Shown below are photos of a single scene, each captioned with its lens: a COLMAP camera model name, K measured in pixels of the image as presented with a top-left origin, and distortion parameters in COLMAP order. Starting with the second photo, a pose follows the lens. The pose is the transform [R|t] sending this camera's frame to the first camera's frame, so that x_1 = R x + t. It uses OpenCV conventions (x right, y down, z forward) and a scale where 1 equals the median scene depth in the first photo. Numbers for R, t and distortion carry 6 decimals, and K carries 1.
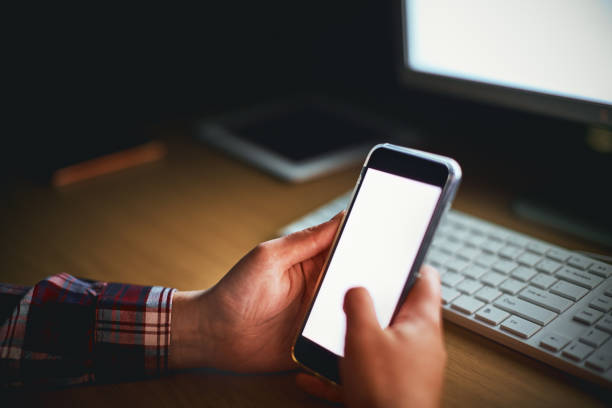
lens RADIAL K [[907.4, 0, 306.0], [0, 907.4, 204.0], [0, 0, 1]] dist [-0.222379, -0.012116]
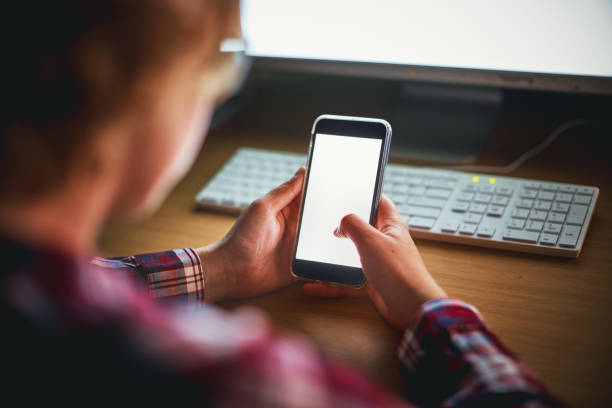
lens RADIAL K [[907.4, 0, 306.0], [0, 907.4, 204.0], [0, 0, 1]] dist [-0.222379, -0.012116]
pose [[0.895831, -0.194357, 0.399640, -0.540877], [0.172864, 0.980868, 0.089535, -0.062766], [-0.409395, -0.011125, 0.912289, -0.303209]]
